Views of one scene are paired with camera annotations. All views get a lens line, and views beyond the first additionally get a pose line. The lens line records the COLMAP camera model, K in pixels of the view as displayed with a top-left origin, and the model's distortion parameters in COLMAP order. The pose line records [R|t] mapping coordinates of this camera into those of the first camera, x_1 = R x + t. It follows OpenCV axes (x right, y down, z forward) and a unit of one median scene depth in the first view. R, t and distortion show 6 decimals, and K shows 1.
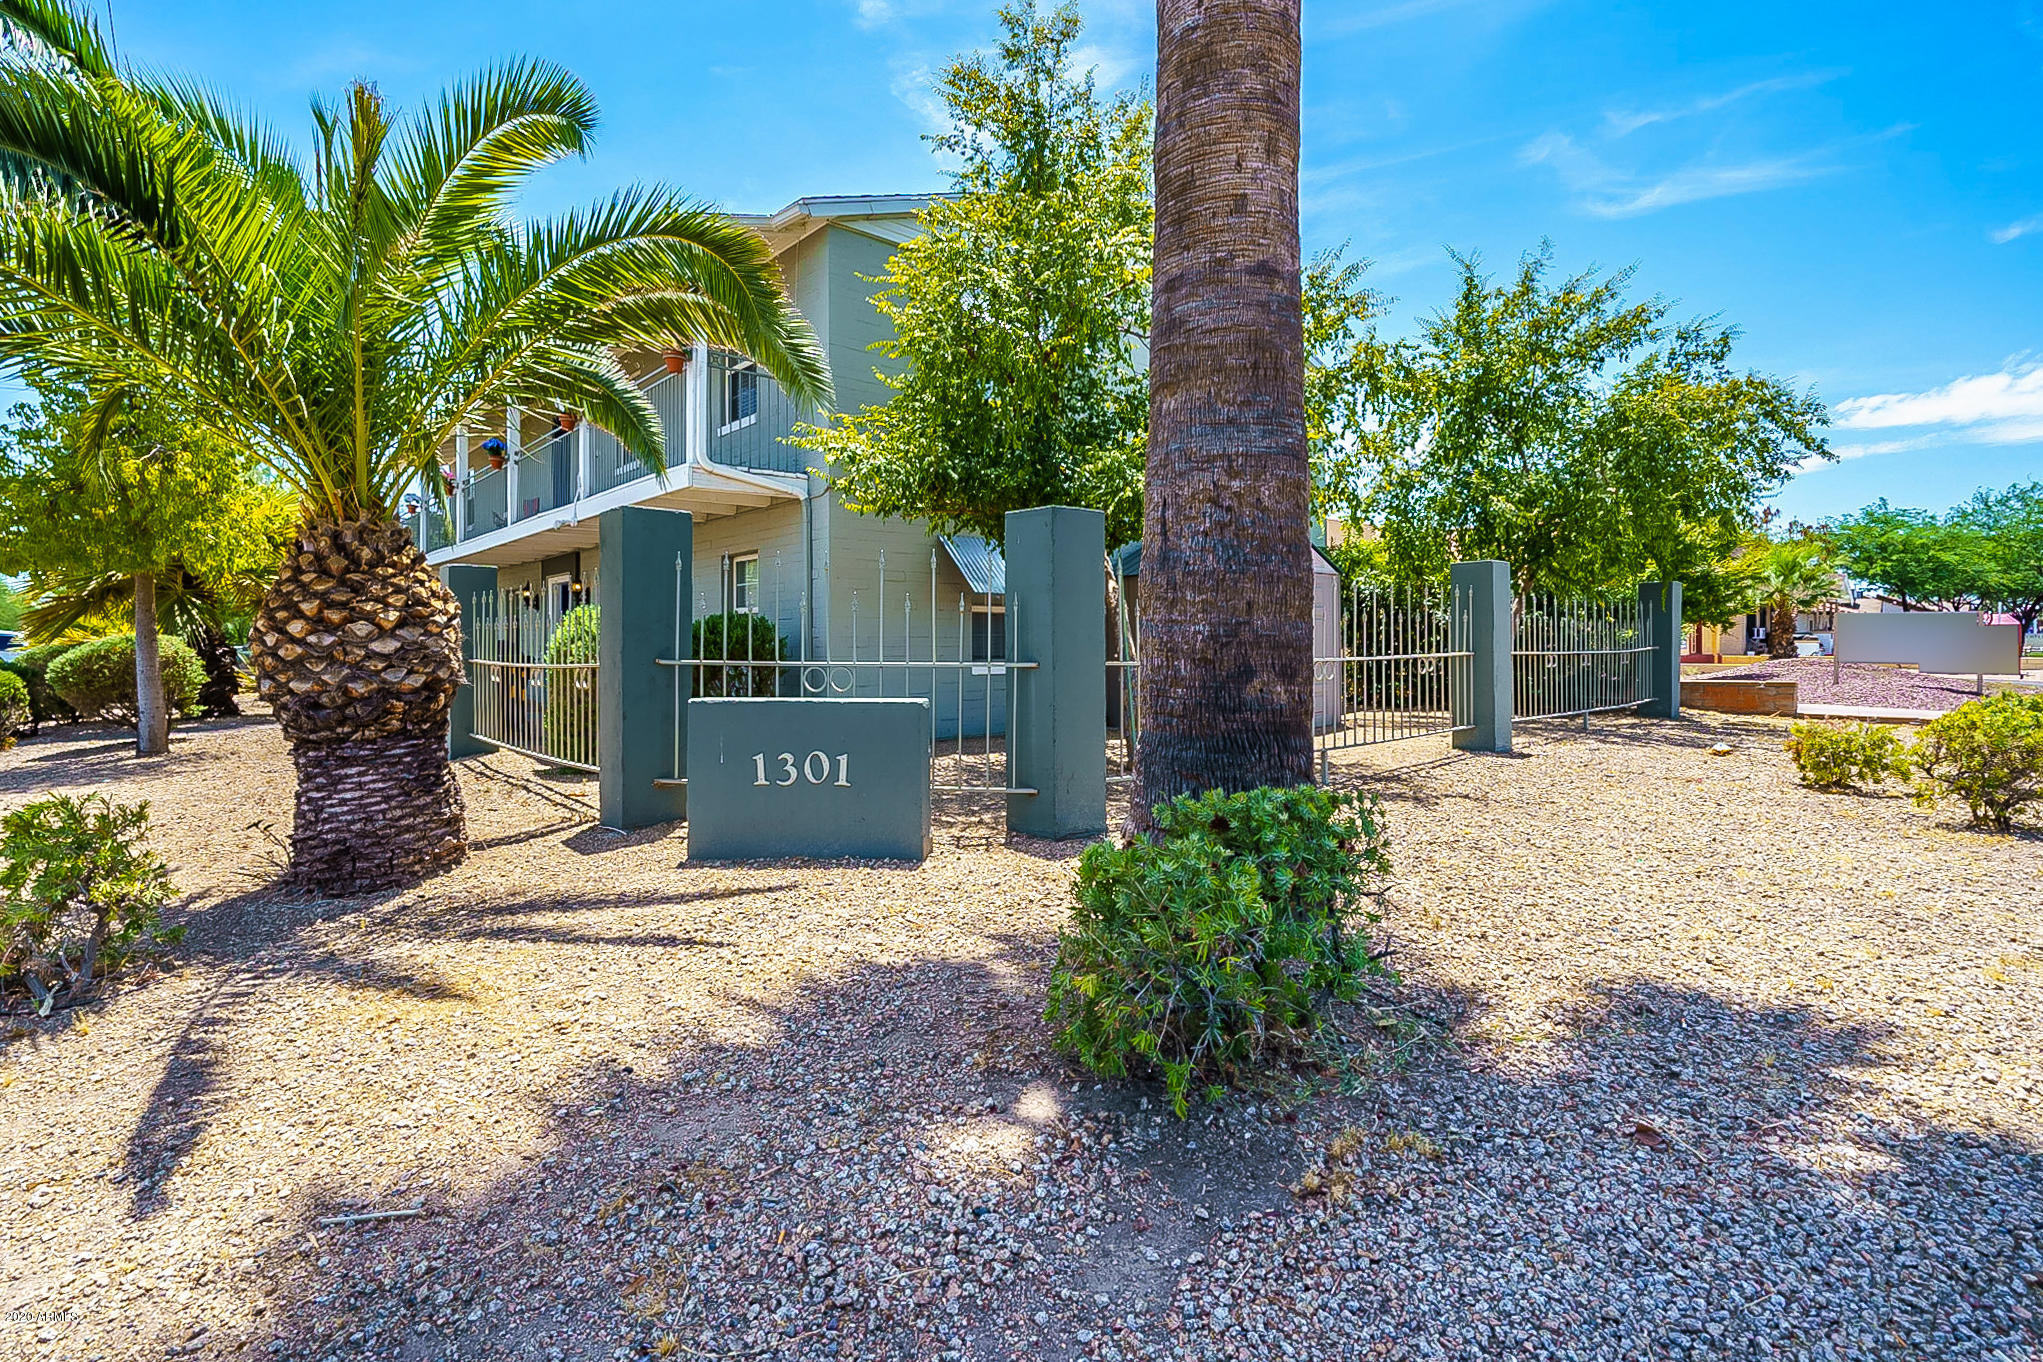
lens RADIAL K [[947.2, 0, 1020.8], [0, 947.2, 635.8], [0, 0, 1]] dist [-0.000207, 0.000001]
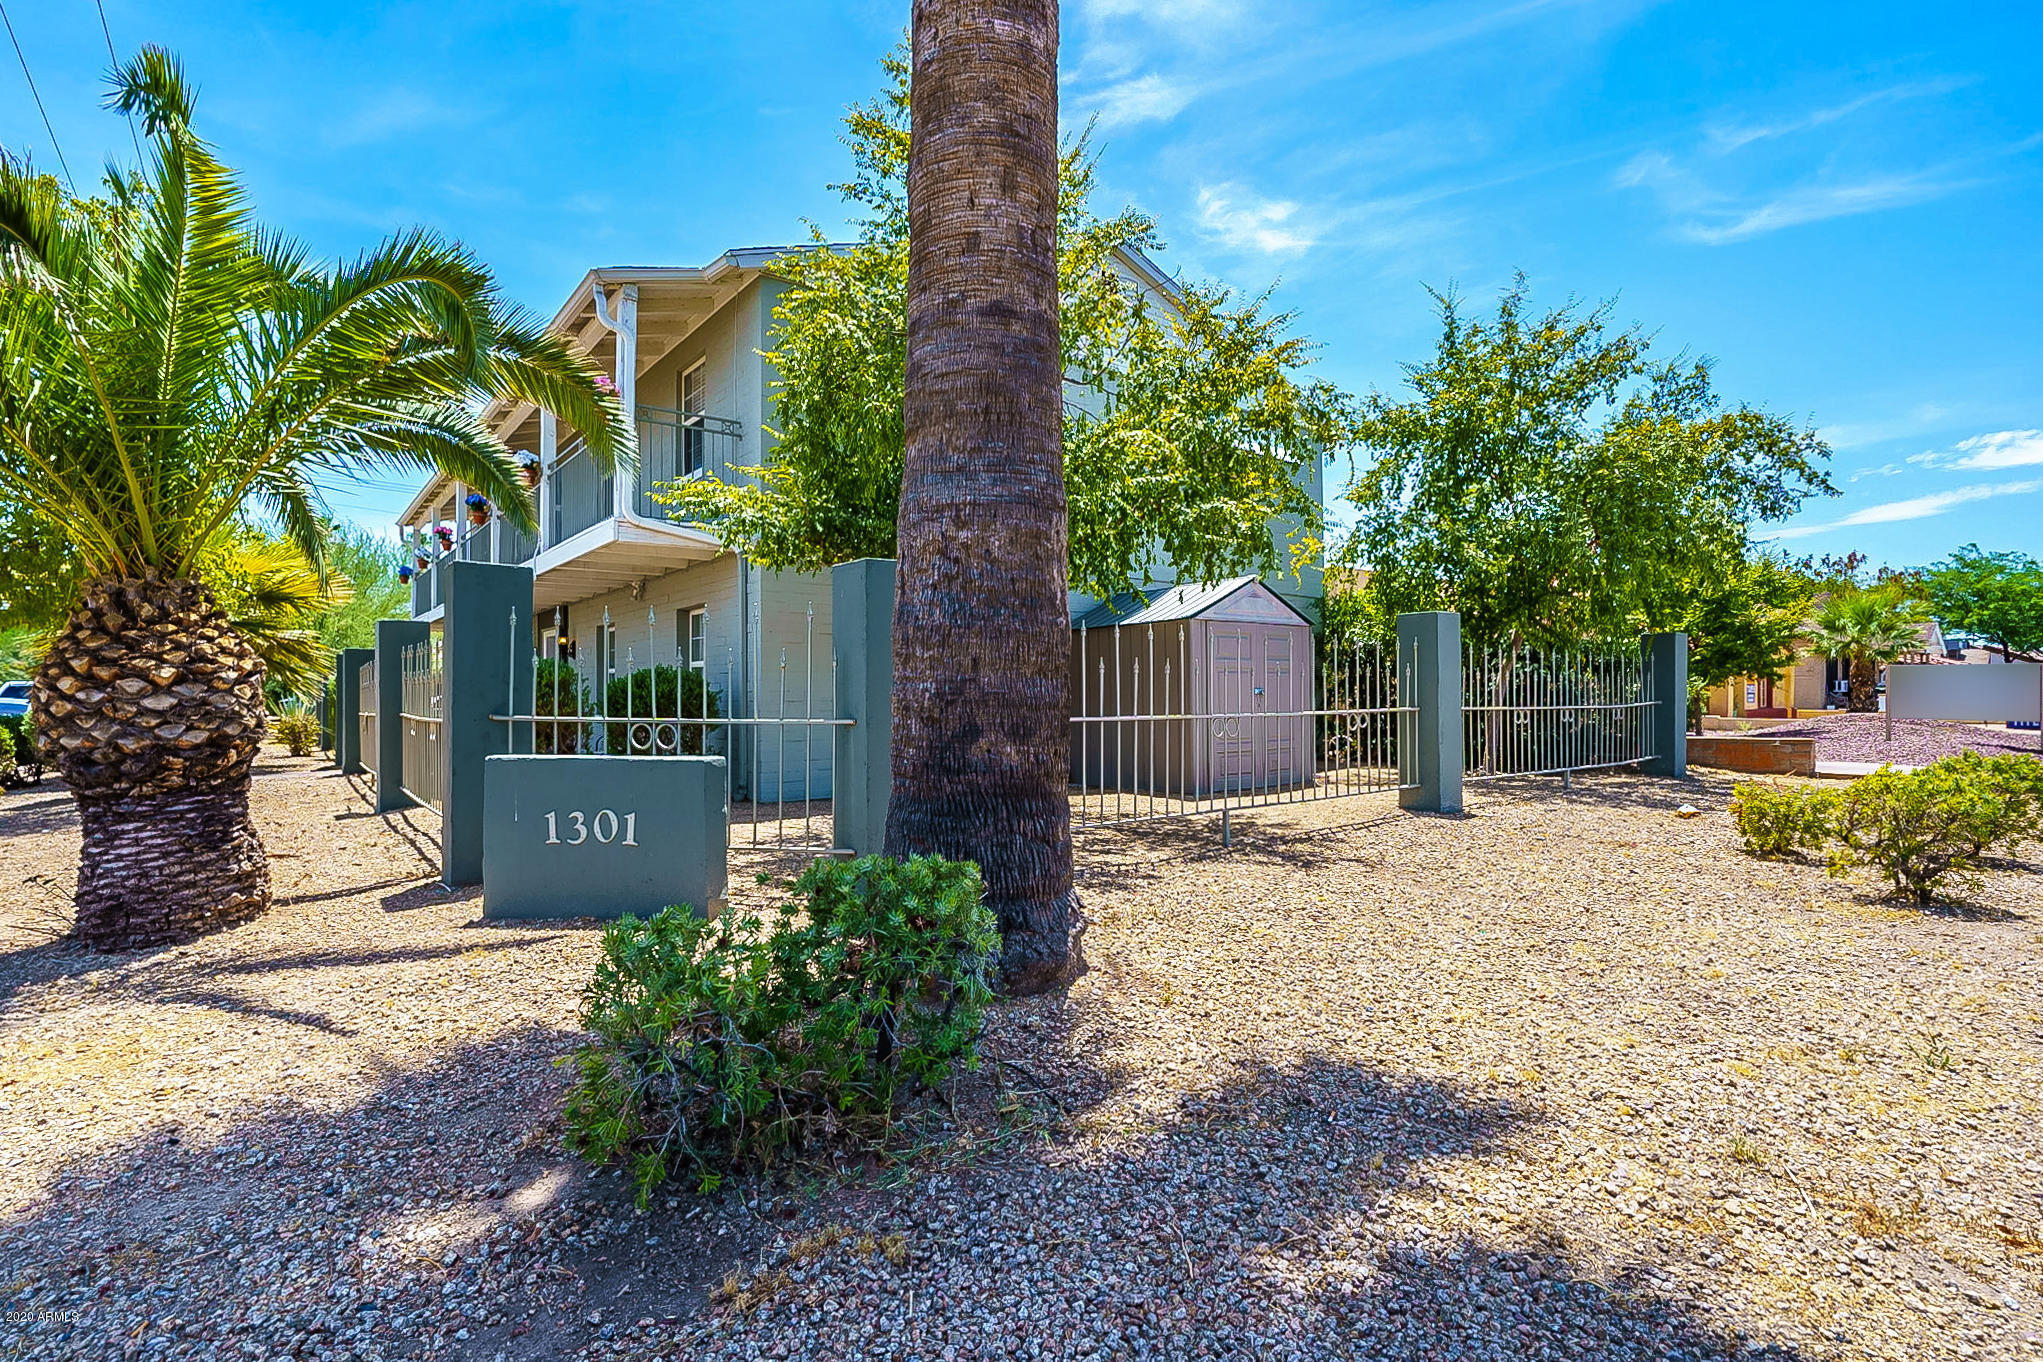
lens RADIAL K [[958.8, 0, 1021.5], [0, 958.8, 681.0], [0, 0, 1]] dist [-0.000057, 0.000246]
pose [[0.998584, -0.000162, -0.053197, 0.288546], [-0.000230, 0.999973, -0.007358, -0.004683], [0.053197, 0.007360, 0.998557, 0.032672]]
